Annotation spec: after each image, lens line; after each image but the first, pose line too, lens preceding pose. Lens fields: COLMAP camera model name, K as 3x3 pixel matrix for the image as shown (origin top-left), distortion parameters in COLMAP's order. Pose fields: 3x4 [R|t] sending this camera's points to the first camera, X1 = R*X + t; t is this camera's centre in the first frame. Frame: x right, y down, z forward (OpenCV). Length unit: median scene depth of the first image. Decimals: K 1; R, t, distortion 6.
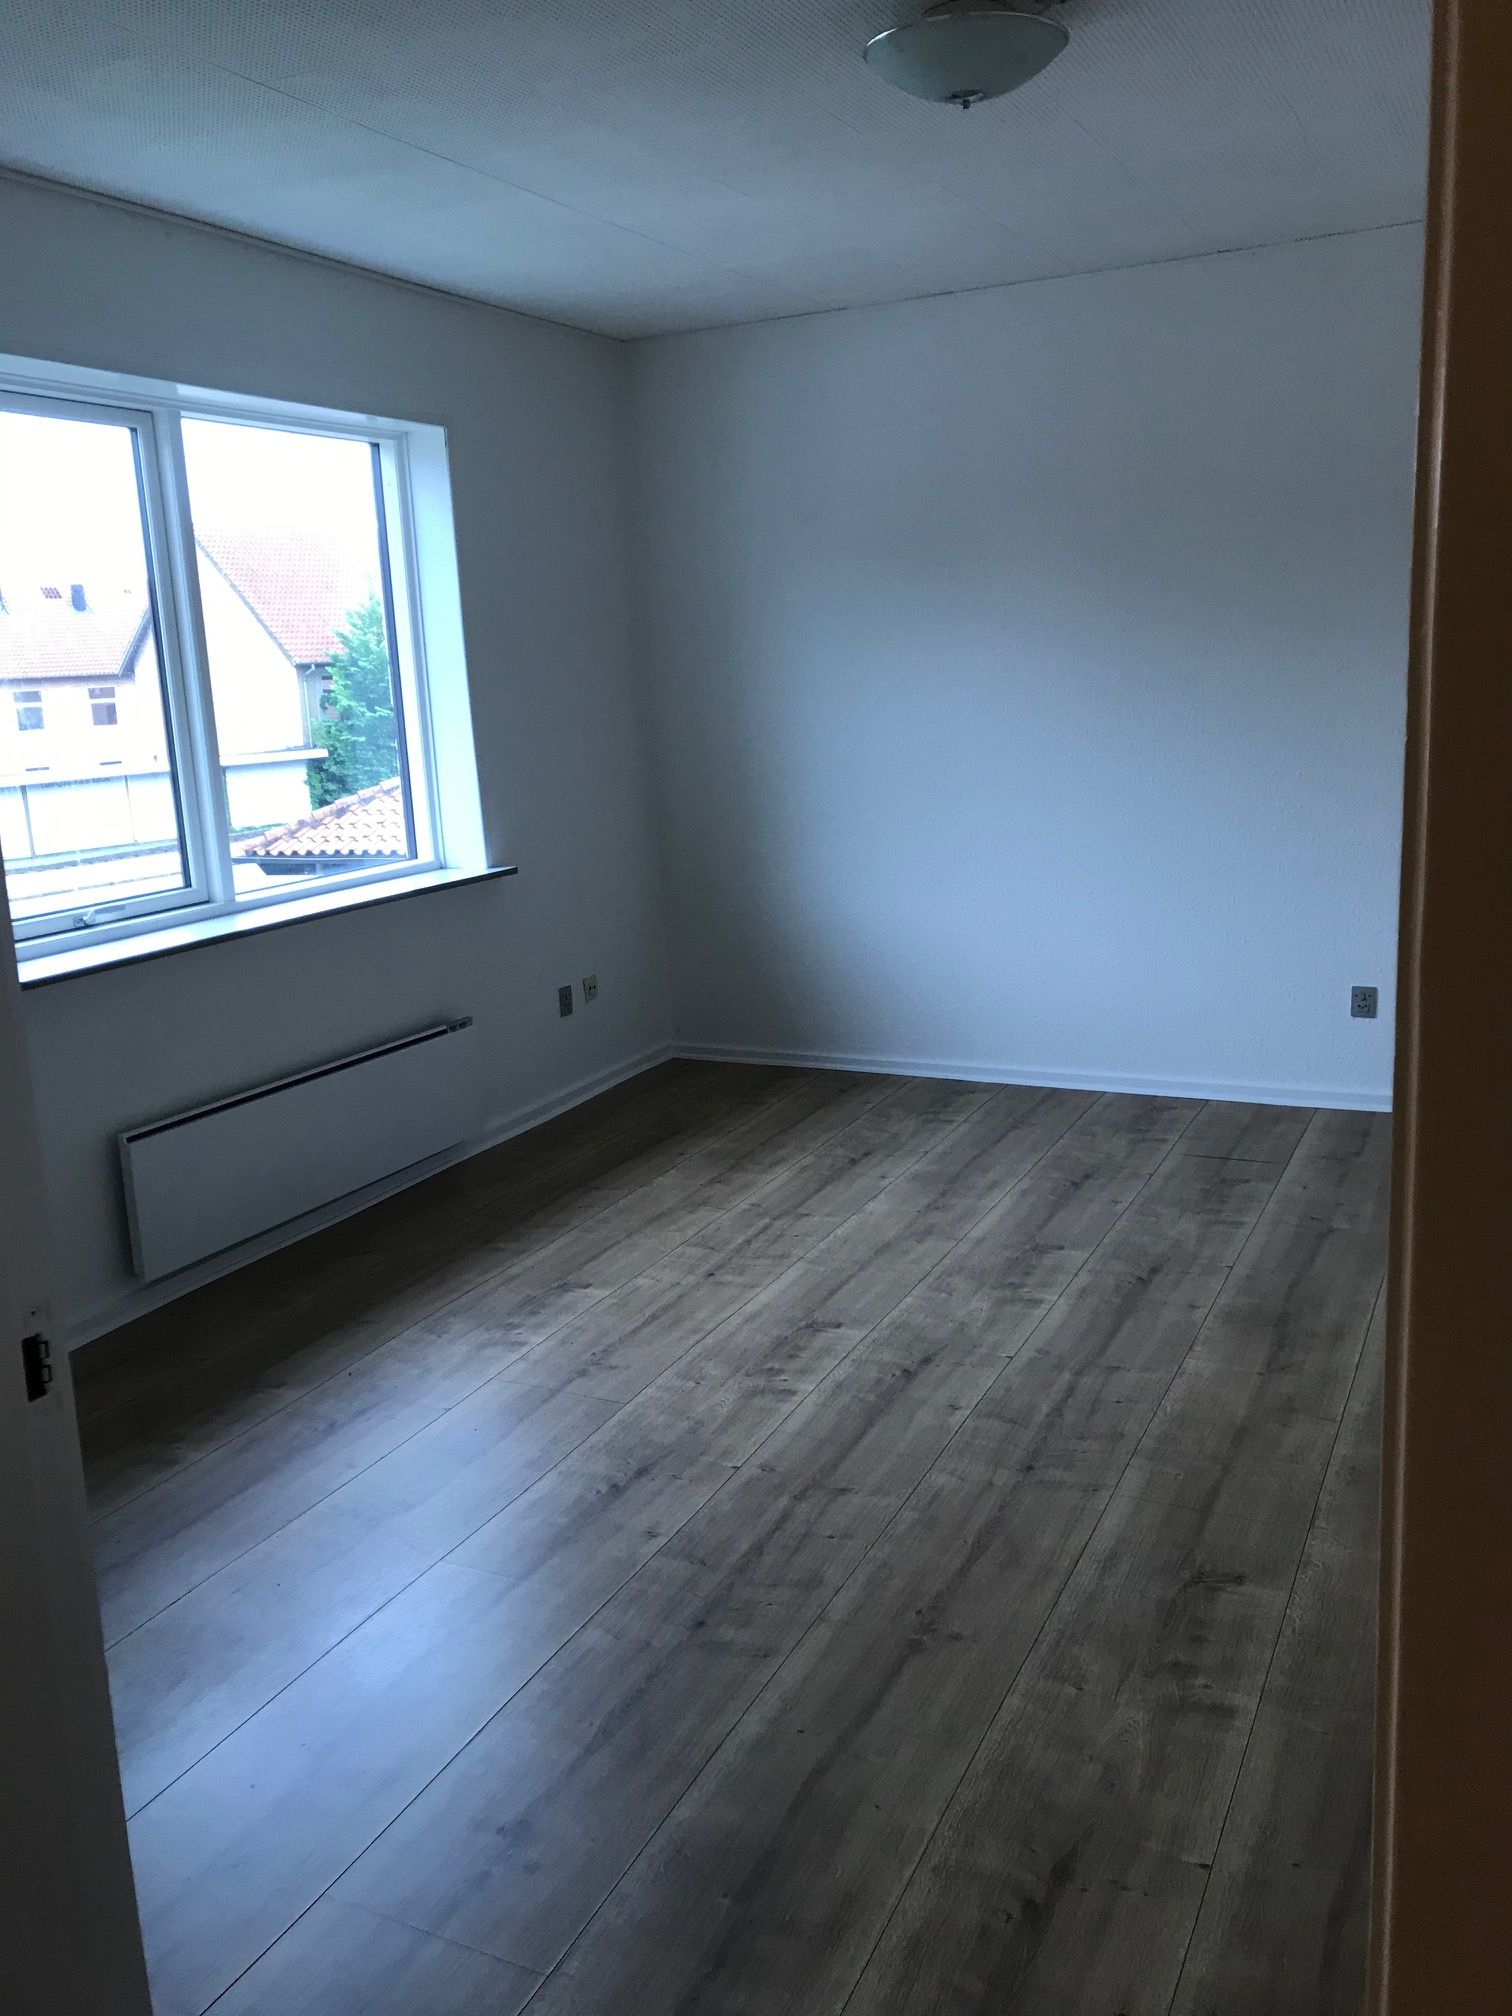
lens RADIAL K [[1663.1, 0, 755.4], [0, 1663.1, 1007.5], [0, 0, 1]] dist [0.003564, 0.007967]
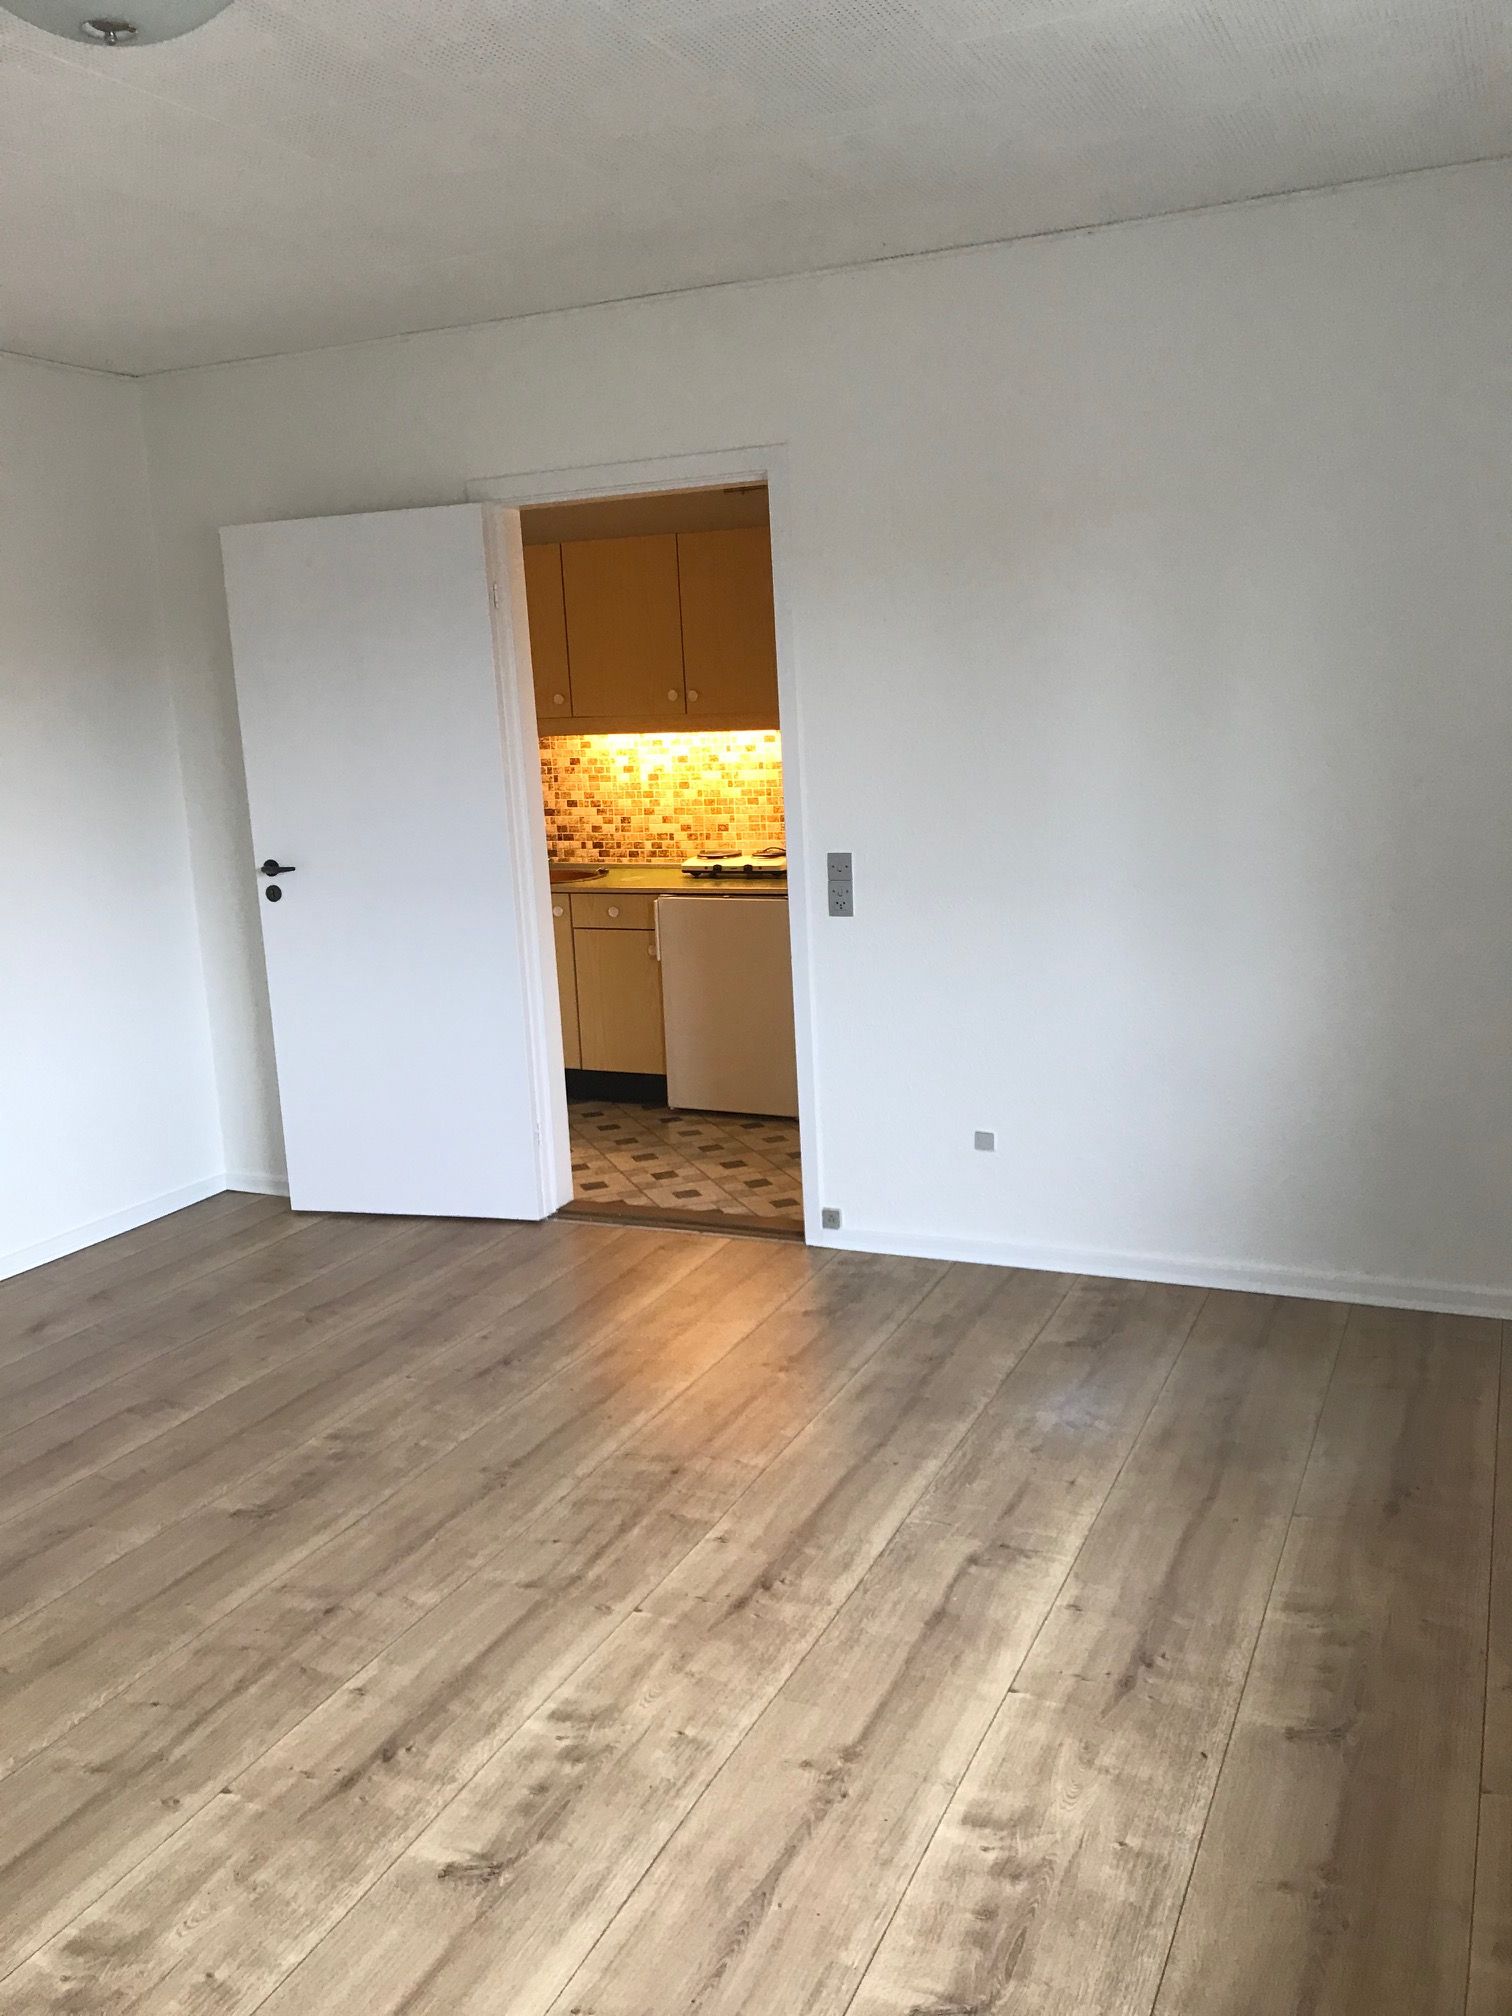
lens RADIAL K [[1663.1, 0, 756.3], [0, 1663.1, 1008.7], [0, 0, 1]] dist [0.003564, 0.007967]
pose [[-0.995518, 0.094503, -0.003622, -0.099860], [0.085800, 0.918627, 0.385697, -0.358170], [0.039777, 0.383658, -0.922618, 1.636851]]
